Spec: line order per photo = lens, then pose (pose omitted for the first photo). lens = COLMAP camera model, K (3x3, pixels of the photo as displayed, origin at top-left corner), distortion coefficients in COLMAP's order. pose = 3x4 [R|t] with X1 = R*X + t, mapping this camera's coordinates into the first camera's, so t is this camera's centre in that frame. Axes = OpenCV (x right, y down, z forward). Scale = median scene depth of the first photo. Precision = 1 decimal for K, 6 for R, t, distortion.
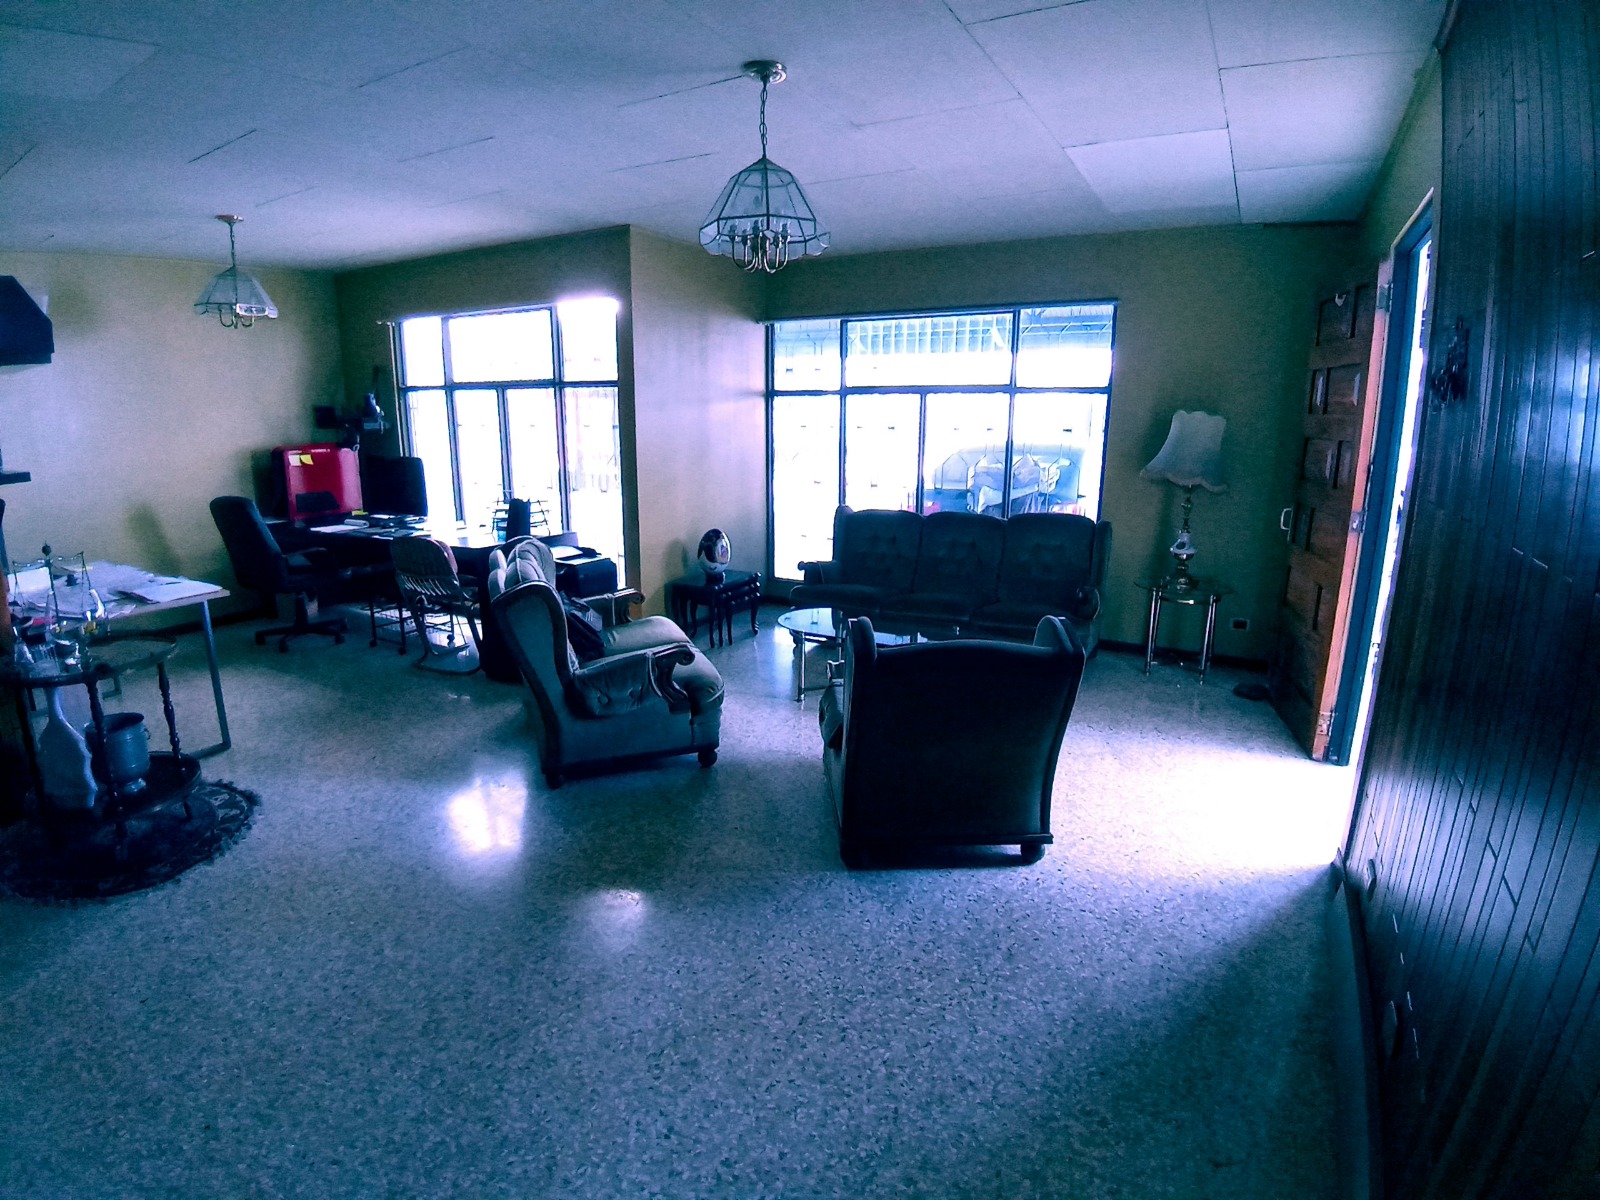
lens RADIAL K [[833.3, 0, 800.0], [0, 833.3, 600.0], [0, 0, 1]] dist [-0.002573, -0.000568]
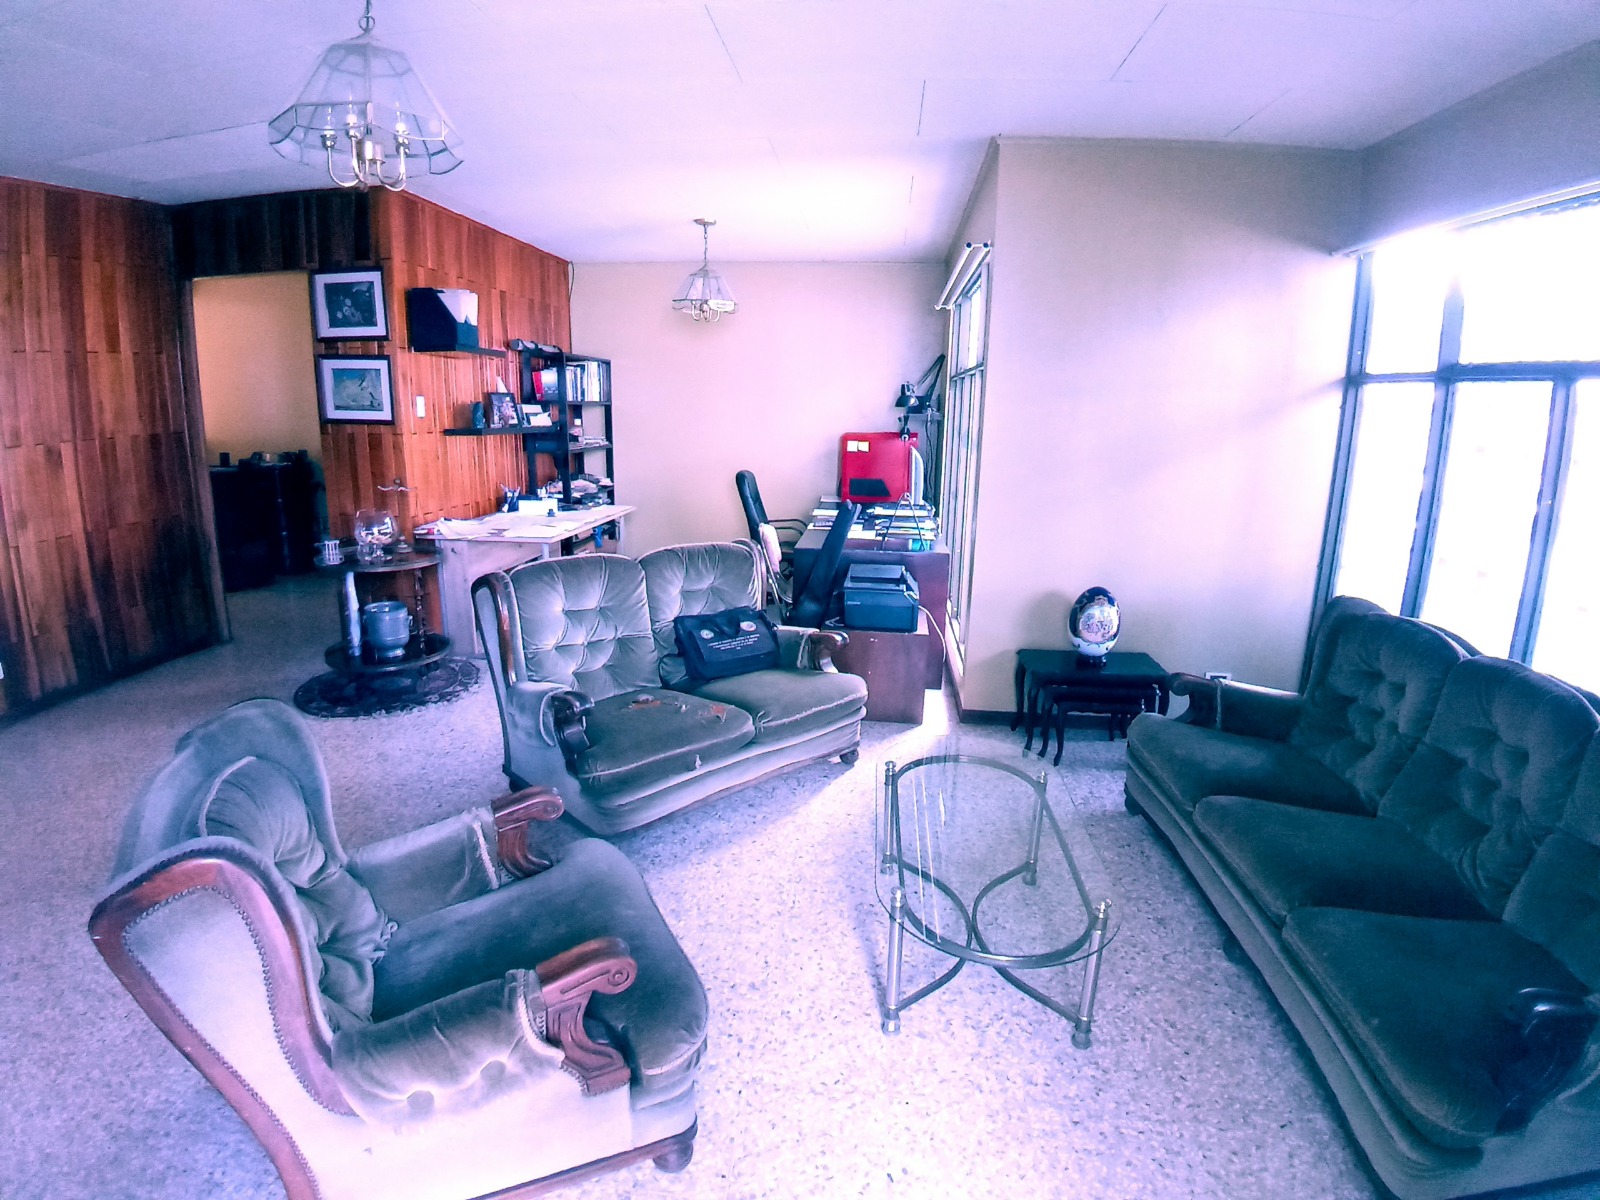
lens RADIAL K [[833.3, 0, 800.0], [0, 833.3, 600.0], [0, 0, 1]] dist [-0.002573, -0.000568]
pose [[0.404527, 0.238388, -0.882909, 0.379096], [-0.223918, 0.961861, 0.157111, -0.127312], [0.886689, 0.134144, 0.442479, 0.510712]]
